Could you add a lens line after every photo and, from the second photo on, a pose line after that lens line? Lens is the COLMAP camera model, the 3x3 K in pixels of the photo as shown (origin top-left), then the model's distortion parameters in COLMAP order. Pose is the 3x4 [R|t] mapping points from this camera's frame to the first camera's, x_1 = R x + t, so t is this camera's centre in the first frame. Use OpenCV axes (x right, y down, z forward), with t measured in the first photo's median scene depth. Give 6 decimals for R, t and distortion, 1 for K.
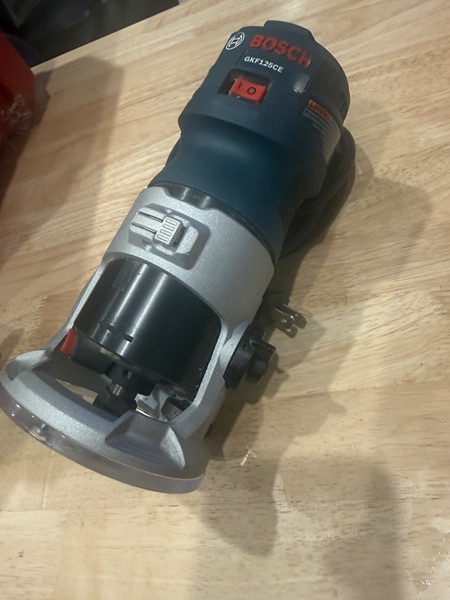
lens RADIAL K [[429.4, 0, 226.0], [0, 429.4, 265.5], [0, 0, 1]] dist [0.001621, 0.005669]
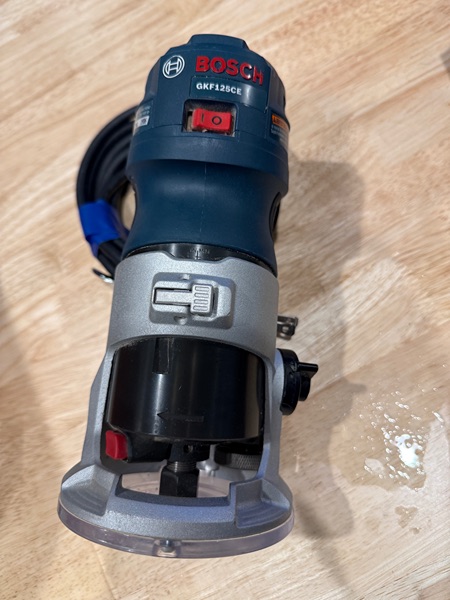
lens RADIAL K [[445.6, 0, 225.0], [0, 445.6, 300.0], [0, 0, 1]] dist [-0.031673, 0.000002]
pose [[0.894536, -0.345767, 0.283287, -0.272041], [0.302580, 0.934877, 0.185609, -0.181243], [-0.329015, -0.080317, 0.940903, 0.056478]]
